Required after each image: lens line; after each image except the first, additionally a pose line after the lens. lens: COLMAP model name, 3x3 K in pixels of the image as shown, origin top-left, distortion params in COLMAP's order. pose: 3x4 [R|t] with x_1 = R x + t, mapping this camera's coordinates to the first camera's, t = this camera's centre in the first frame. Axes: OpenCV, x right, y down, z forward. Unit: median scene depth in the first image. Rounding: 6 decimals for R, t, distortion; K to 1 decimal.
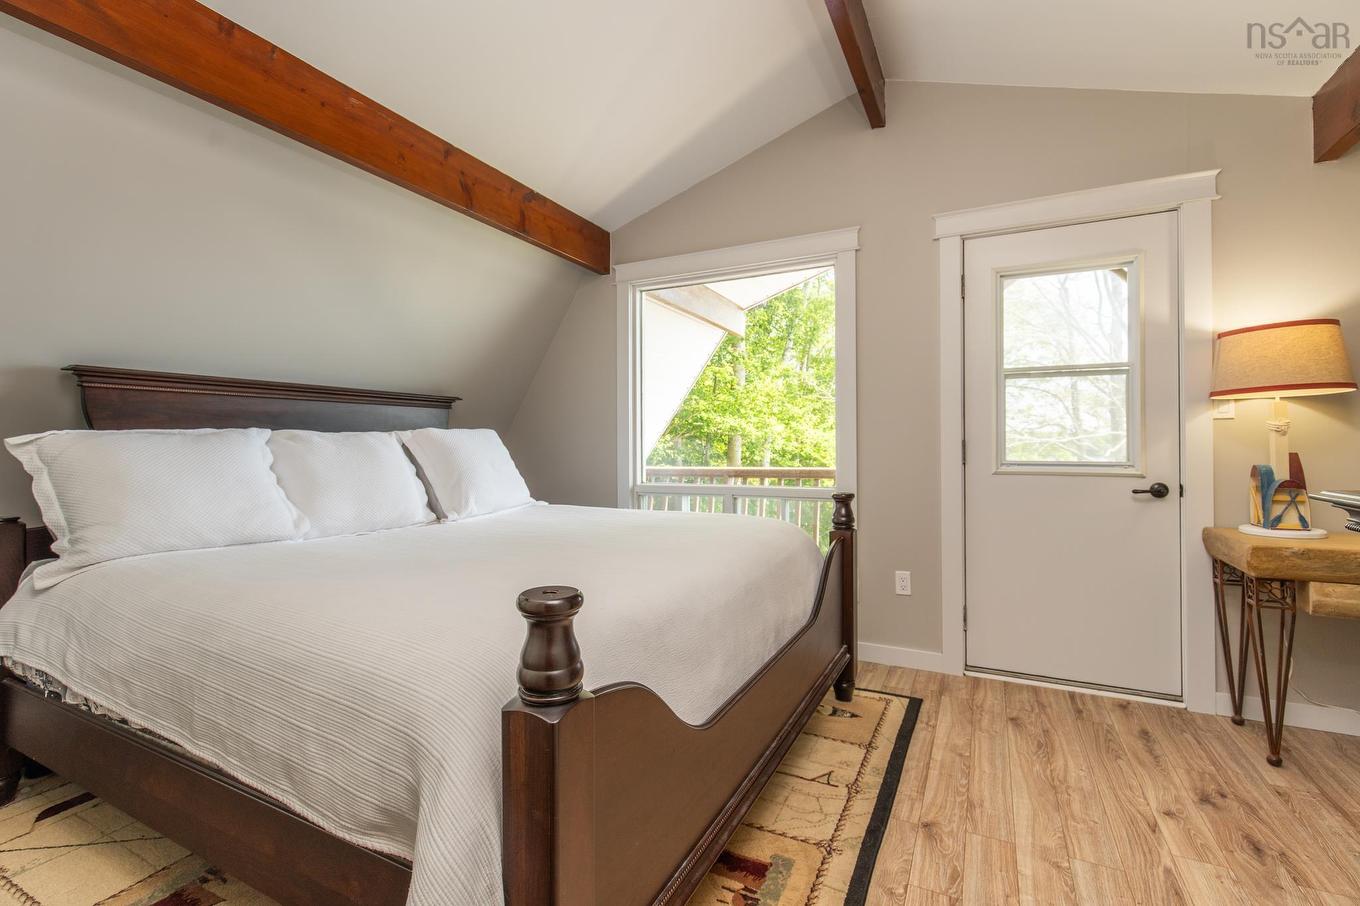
lens RADIAL K [[607.5, 0, 672.9], [0, 607.5, 445.7], [0, 0, 1]] dist [0.003013, -0.000023]
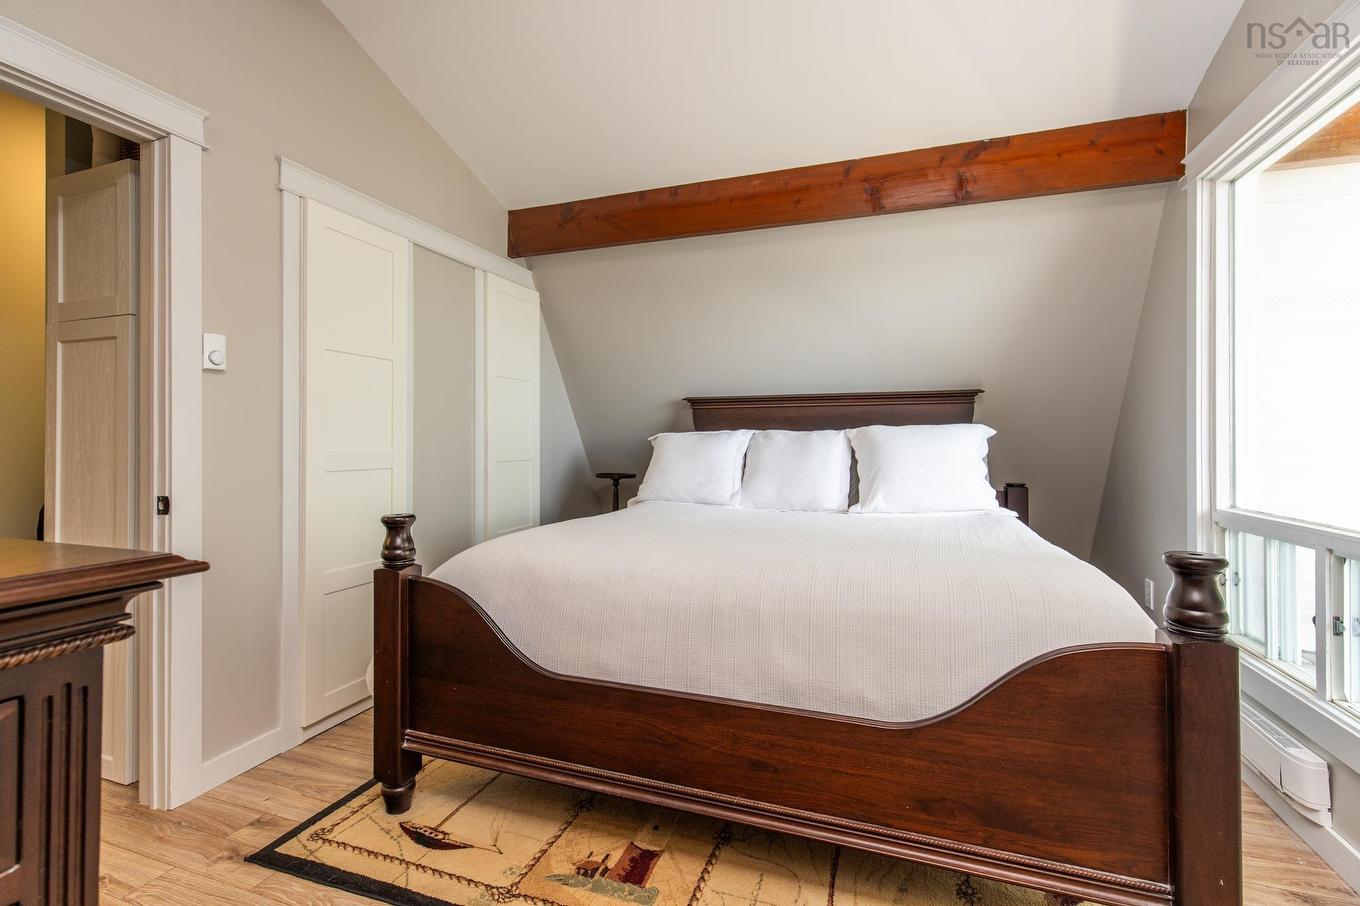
lens RADIAL K [[607.5, 0, 673.6], [0, 607.5, 443.1], [0, 0, 1]] dist [0.003013, -0.000023]
pose [[0.130287, 0.005330, -0.991462, 0.660784], [-0.008573, 0.999954, 0.004249, 0.000612], [0.991439, 0.007946, 0.130327, 0.556680]]
